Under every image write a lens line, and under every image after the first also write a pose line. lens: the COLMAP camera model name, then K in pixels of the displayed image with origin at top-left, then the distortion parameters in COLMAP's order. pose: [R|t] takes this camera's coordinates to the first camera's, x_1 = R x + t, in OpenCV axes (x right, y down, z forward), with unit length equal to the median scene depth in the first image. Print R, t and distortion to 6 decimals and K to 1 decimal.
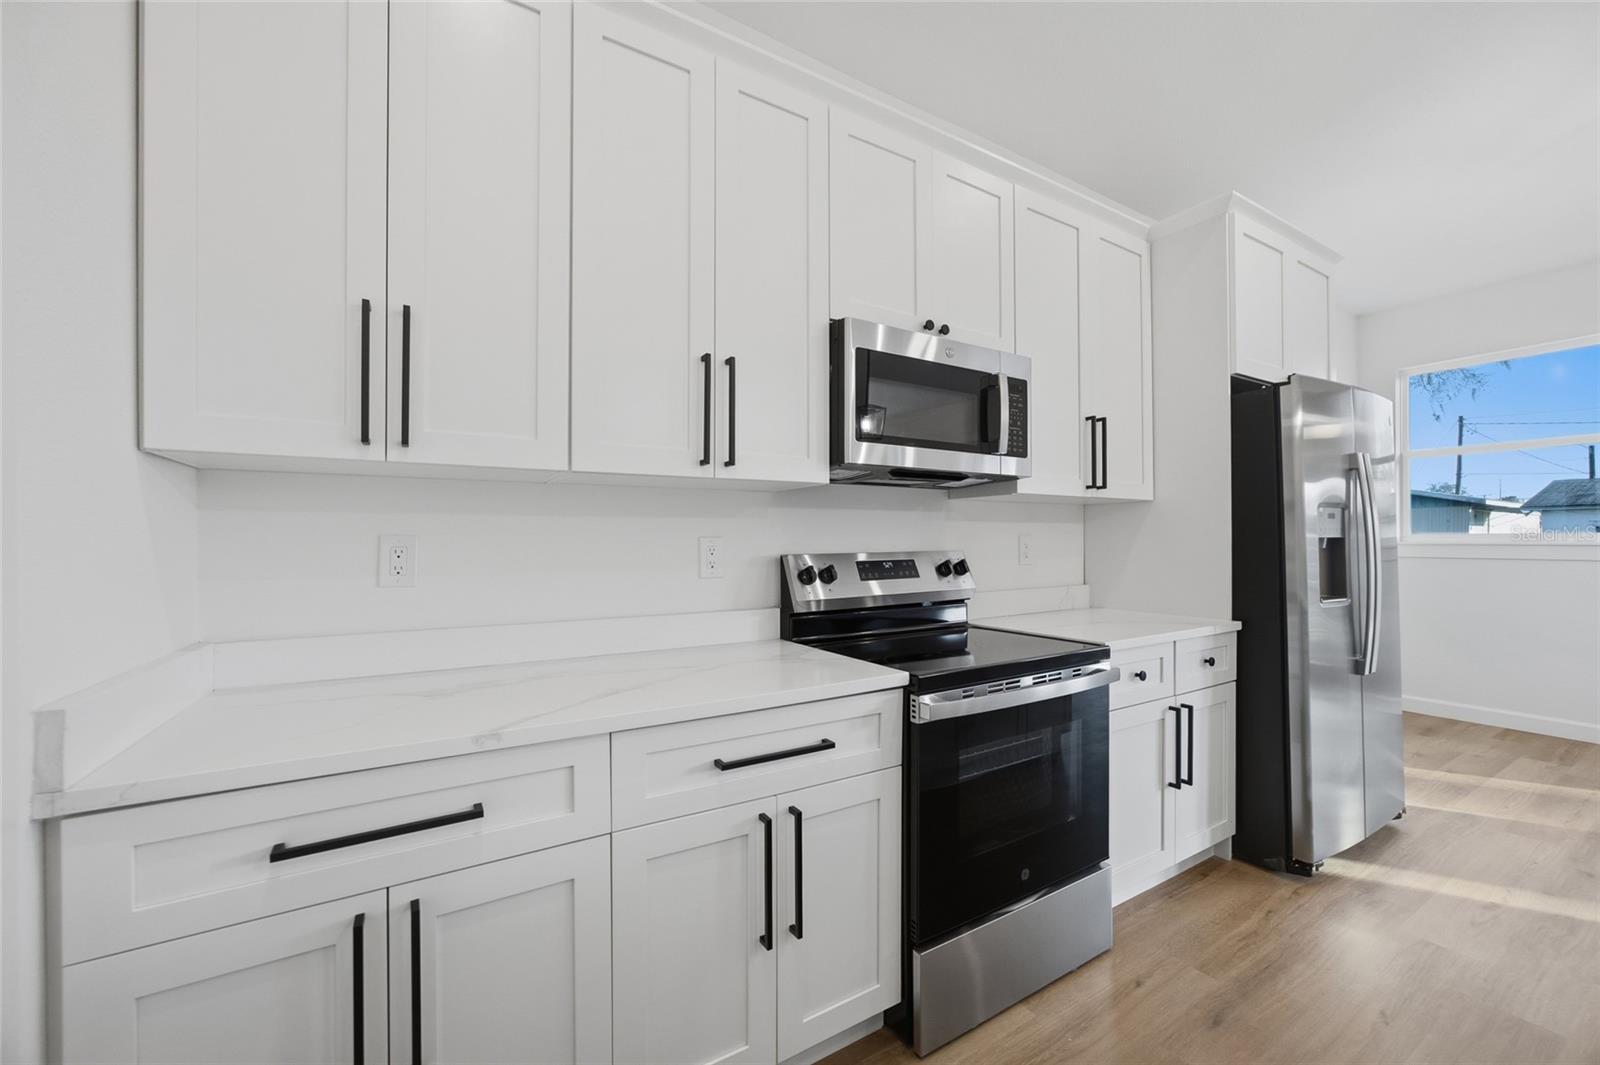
lens RADIAL K [[653.7, 0, 816.3], [0, 653.7, 535.9], [0, 0, 1]] dist [-0.004443, 0.005403]
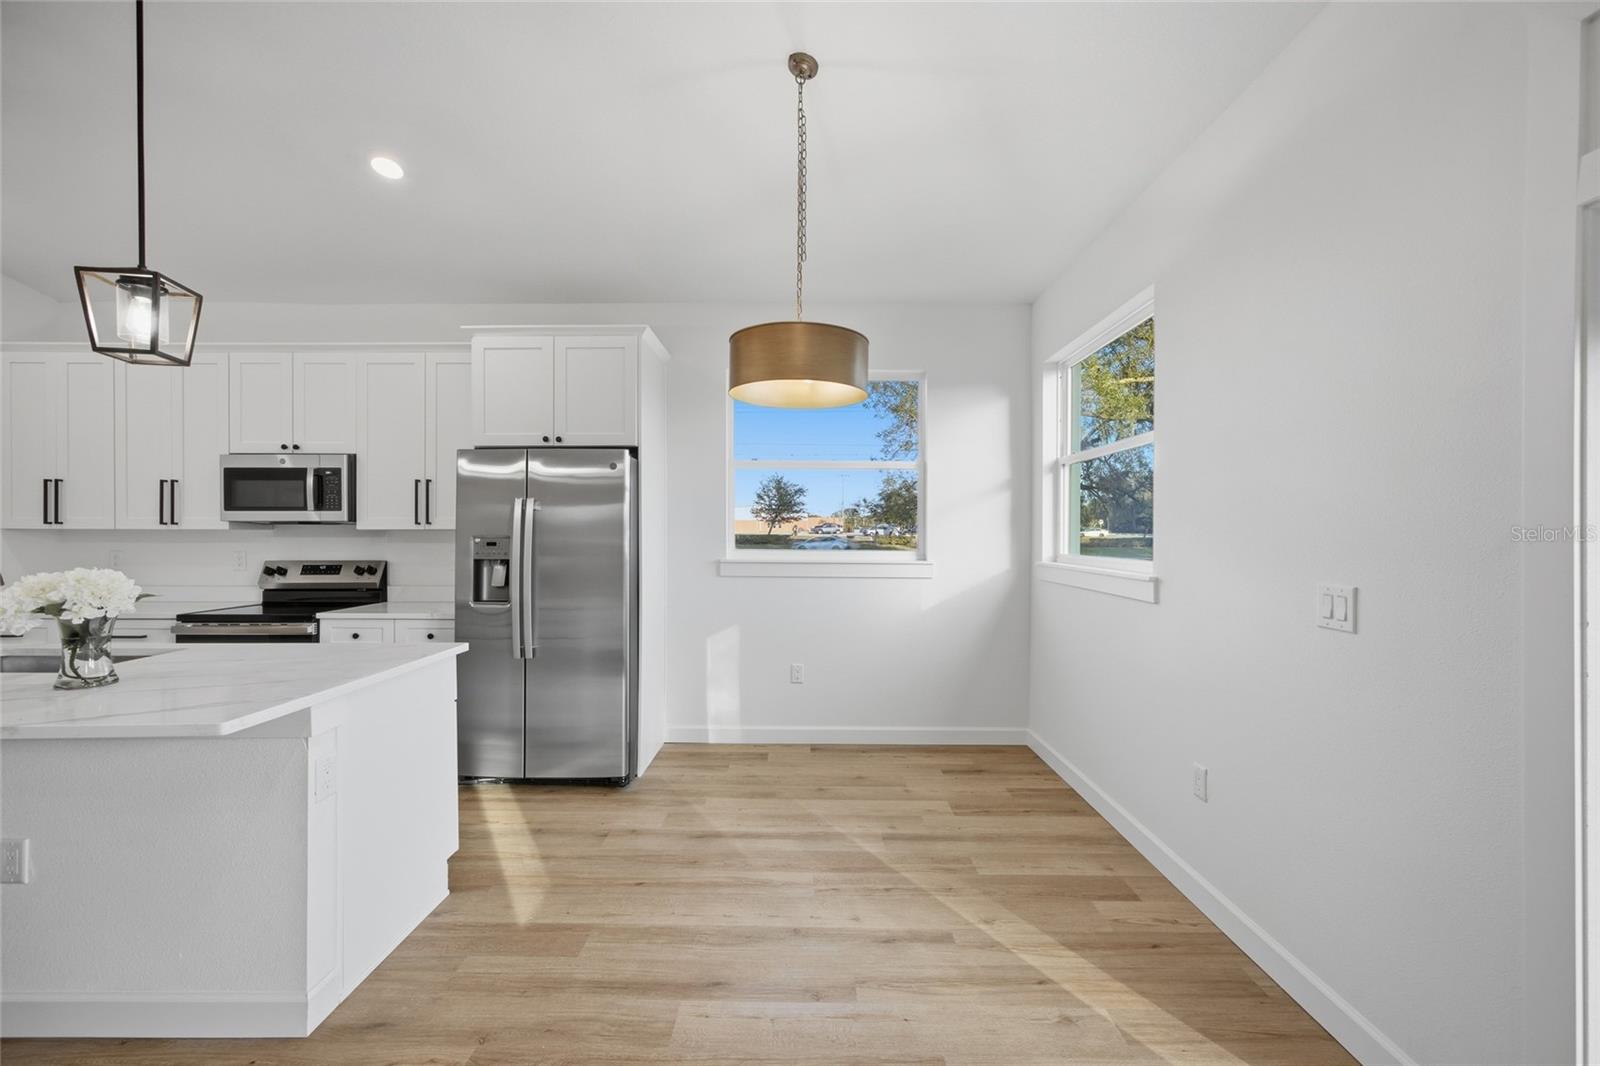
lens RADIAL K [[653.7, 0, 793.8], [0, 653.7, 535.0], [0, 0, 1]] dist [-0.004443, 0.005403]
pose [[0.831964, 0.012390, -0.554691, 2.439777], [-0.004936, 0.999876, 0.014931, -0.089198], [0.554807, -0.009684, 0.831923, 0.203512]]
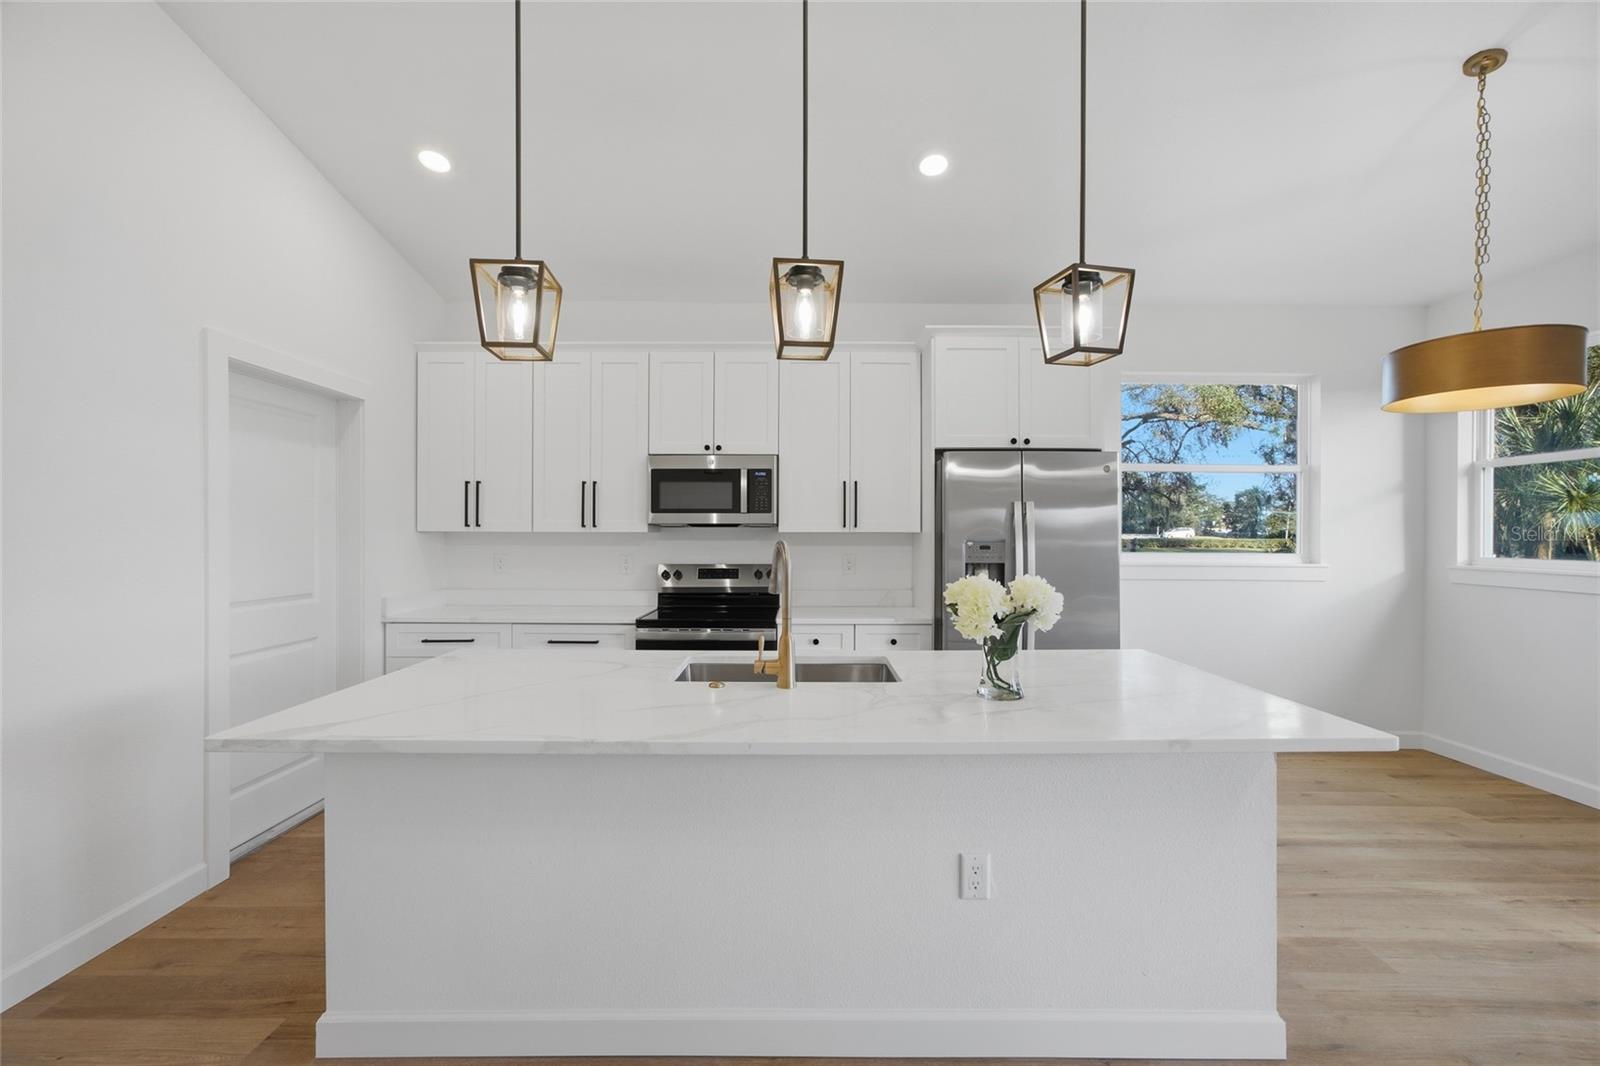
lens RADIAL K [[653.7, 0, 800.6], [0, 653.7, 534.5], [0, 0, 1]] dist [-0.004443, 0.005403]
pose [[0.840844, 0.011779, -0.541150, 1.391462], [-0.005599, 0.999899, 0.013064, -0.089690], [0.541249, -0.007954, 0.840825, -0.454684]]
